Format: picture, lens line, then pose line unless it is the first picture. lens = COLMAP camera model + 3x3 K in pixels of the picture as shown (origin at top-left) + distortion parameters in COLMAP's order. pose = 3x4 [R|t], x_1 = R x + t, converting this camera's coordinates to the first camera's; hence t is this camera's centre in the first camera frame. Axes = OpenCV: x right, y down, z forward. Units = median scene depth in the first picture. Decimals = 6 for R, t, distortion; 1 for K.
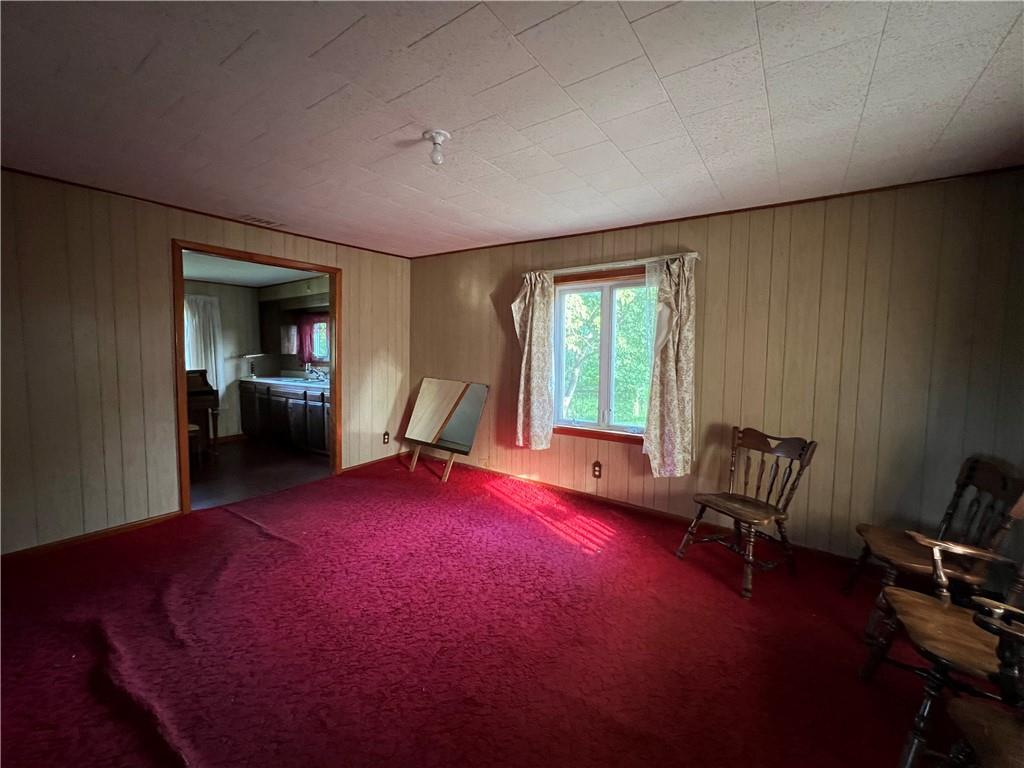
lens RADIAL K [[412.0, 0, 511.6], [0, 412.0, 381.9], [0, 0, 1]] dist [-0.003522, -0.000002]
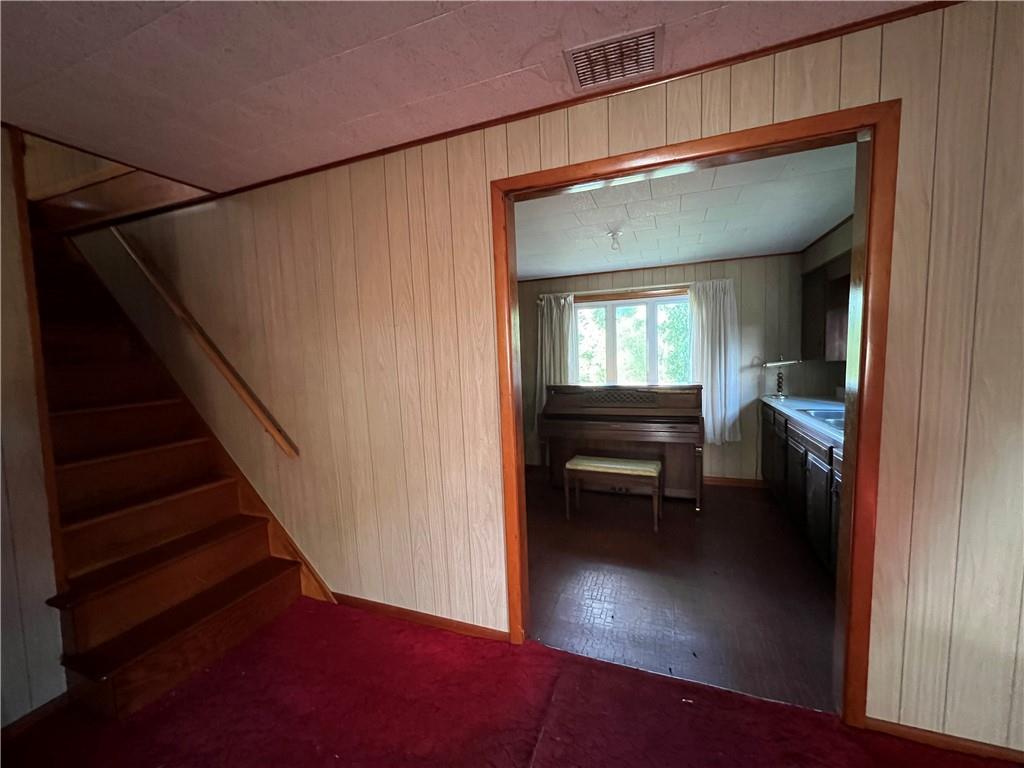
lens RADIAL K [[412.0, 0, 511.6], [0, 412.0, 381.9], [0, 0, 1]] dist [-0.003522, -0.000002]
pose [[0.250859, 0.057293, -0.966327, -0.123090], [-0.042222, 0.997945, 0.048206, -0.047131], [0.967102, 0.028708, 0.252762, 0.437538]]
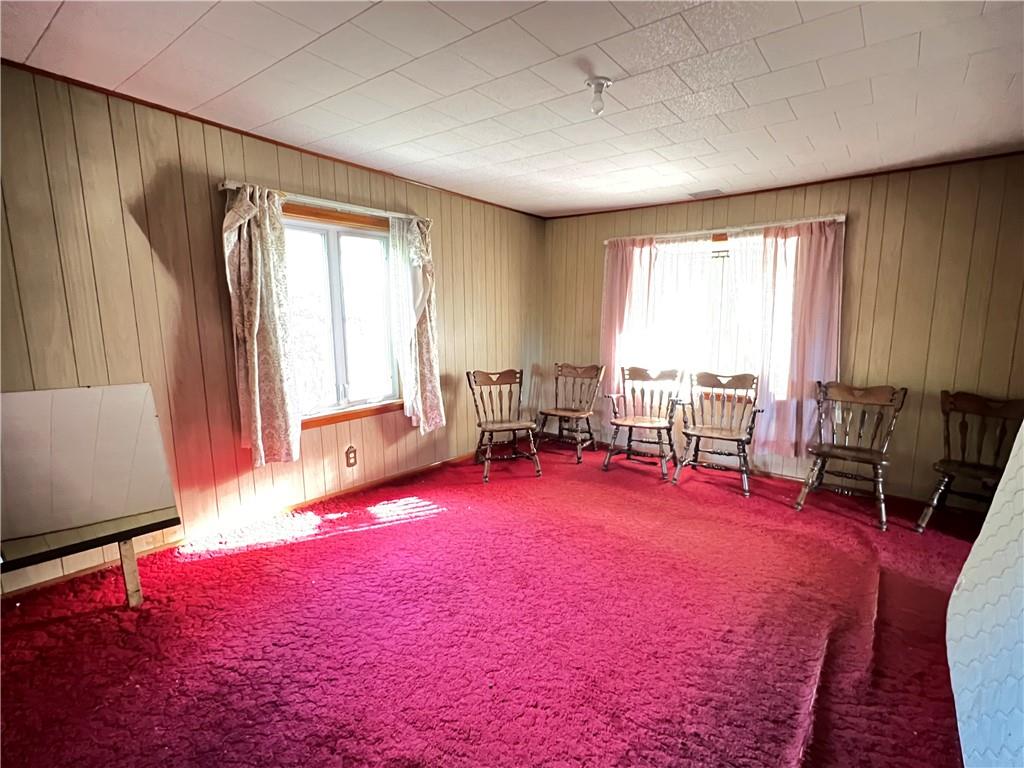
lens RADIAL K [[489.4, 0, 512.0], [0, 489.4, 384.0], [0, 0, 1]] dist [-0.000961, -0.000232]
pose [[0.050966, -0.156449, 0.986370, -2.938026], [0.077012, 0.985329, 0.152305, -0.227391], [-0.995727, 0.068200, 0.062266, 2.462034]]
